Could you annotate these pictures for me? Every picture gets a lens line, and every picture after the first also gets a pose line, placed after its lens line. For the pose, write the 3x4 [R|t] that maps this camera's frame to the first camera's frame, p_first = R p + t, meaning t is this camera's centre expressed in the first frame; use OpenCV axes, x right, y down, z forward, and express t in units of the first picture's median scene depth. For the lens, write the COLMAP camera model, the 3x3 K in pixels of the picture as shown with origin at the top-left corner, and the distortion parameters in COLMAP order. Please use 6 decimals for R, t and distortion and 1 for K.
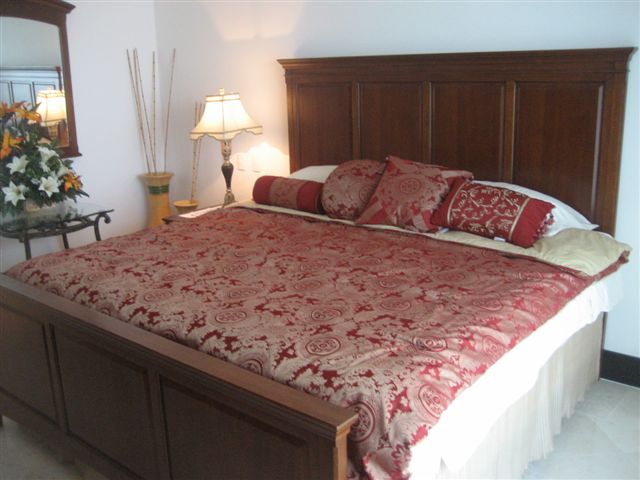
lens RADIAL K [[677.2, 0, 320.0], [0, 677.2, 240.0], [0, 0, 1]] dist [-0.004433, -0.001996]
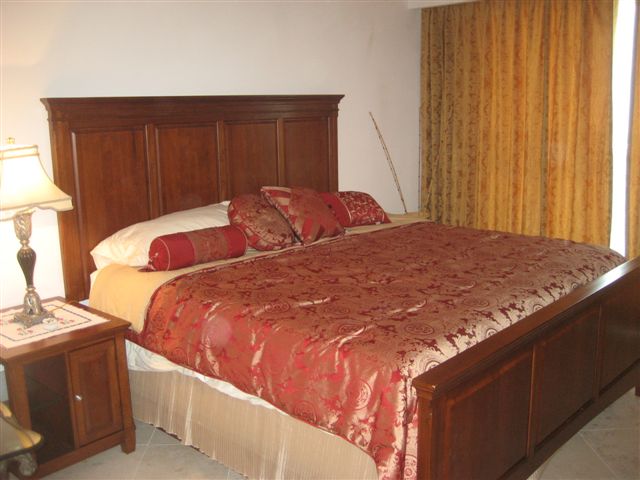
lens RADIAL K [[653.1, 0, 320.0], [0, 653.1, 240.0], [0, 0, 1]] dist [-0.241489, 0.005913]
pose [[0.049366, -0.153502, 0.986914, -0.892219], [0.281954, 0.950071, 0.133668, -0.152777], [-0.958157, 0.271665, 0.090182, 0.851961]]
